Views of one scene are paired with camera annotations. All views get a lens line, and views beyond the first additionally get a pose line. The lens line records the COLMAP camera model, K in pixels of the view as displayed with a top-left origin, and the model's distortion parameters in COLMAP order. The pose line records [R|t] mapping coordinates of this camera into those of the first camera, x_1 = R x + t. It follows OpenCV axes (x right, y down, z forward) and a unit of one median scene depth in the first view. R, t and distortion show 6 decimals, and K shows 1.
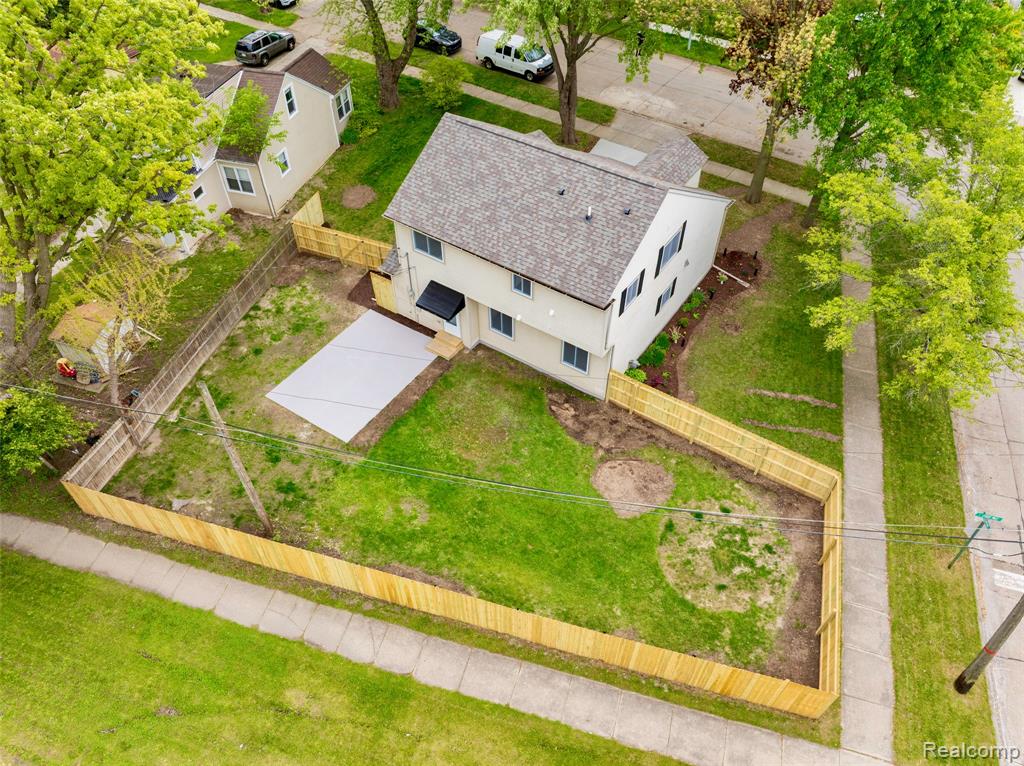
lens RADIAL K [[731.4, 0, 512.0], [0, 731.4, 383.0], [0, 0, 1]] dist [-0.040445, -0.003581]
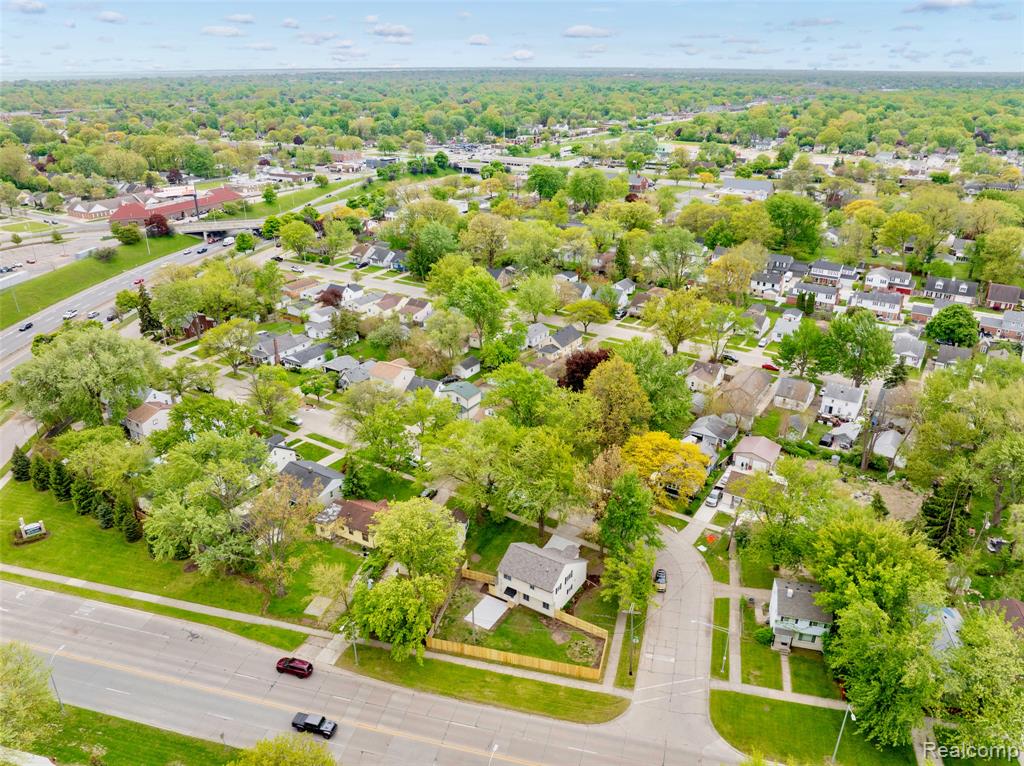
lens RADIAL K [[731.4, 0, 512.0], [0, 731.4, 383.0], [0, 0, 1]] dist [-0.040445, -0.003581]
pose [[0.999469, -0.011064, 0.030638, -0.200549], [0.021896, 0.924548, -0.380436, 0.340538], [-0.024118, 0.380905, 0.924299, -3.053186]]
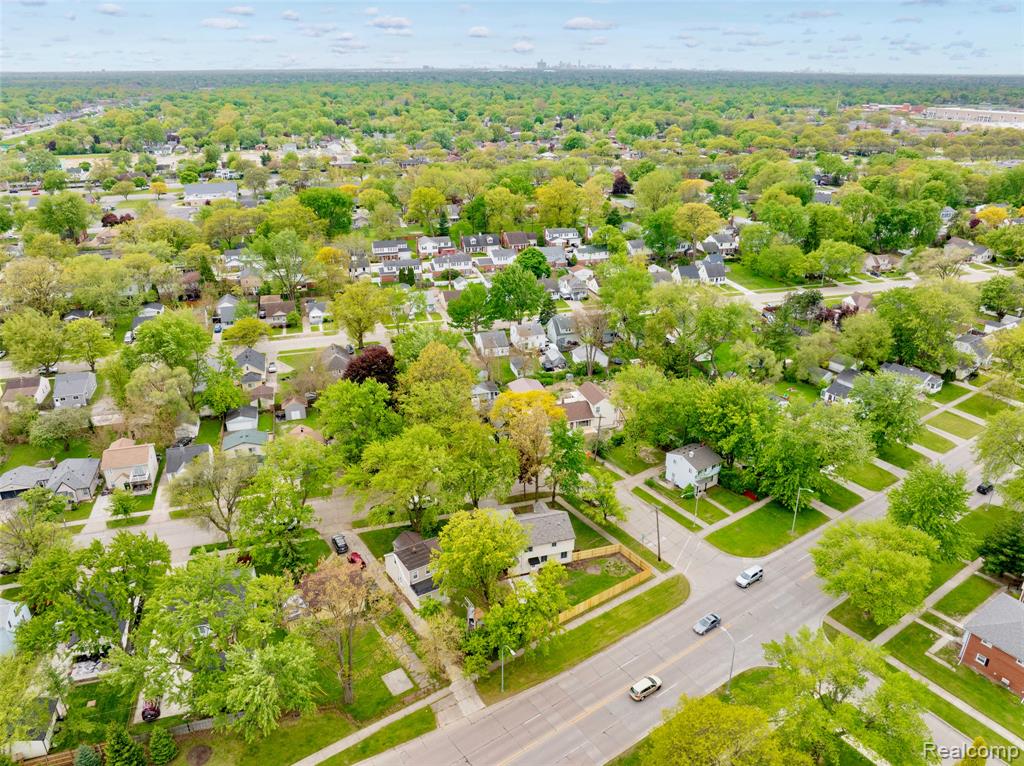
lens RADIAL K [[721.0, 0, 512.0], [0, 721.0, 383.0], [0, 0, 1]] dist [-0.025397, -0.002834]
pose [[0.626169, -0.313705, 0.713794, -2.851912], [0.560516, 0.817486, -0.132431, -0.482327], [-0.541972, 0.483018, 0.687721, -2.275495]]
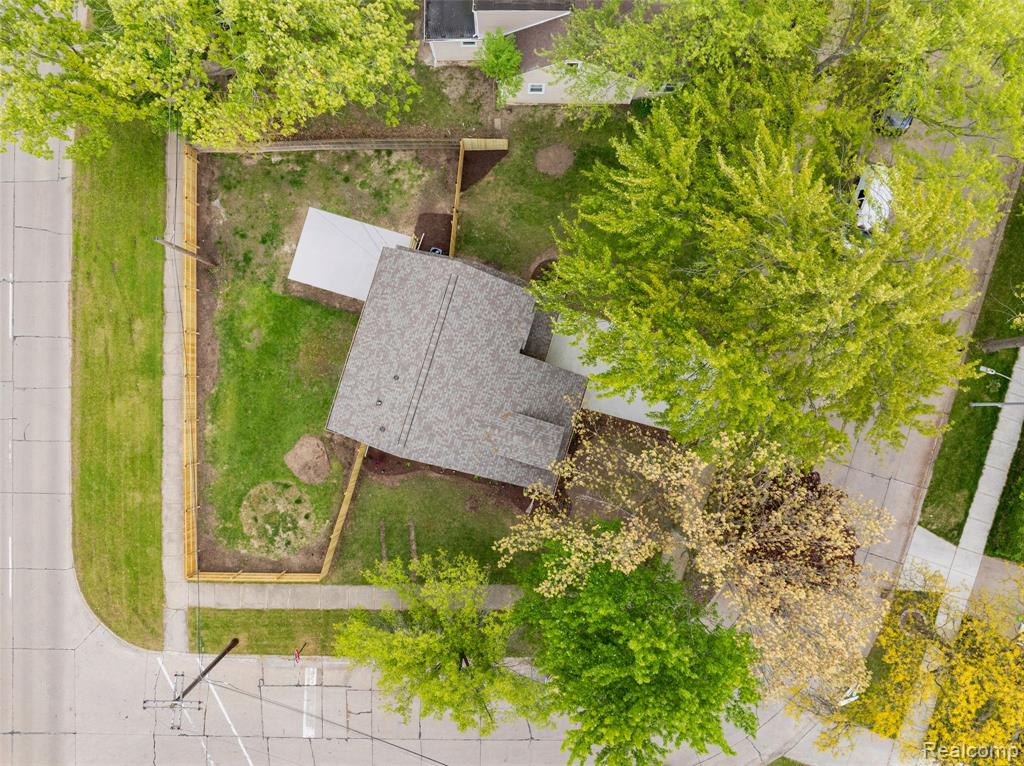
lens RADIAL K [[731.4, 0, 512.0], [0, 731.4, 383.0], [0, 0, 1]] dist [-0.040445, -0.003581]
pose [[0.295379, 0.955238, -0.016492, 0.151095], [-0.692239, 0.225888, 0.685405, -1.237712], [0.658450, -0.191037, 0.727976, 0.136185]]
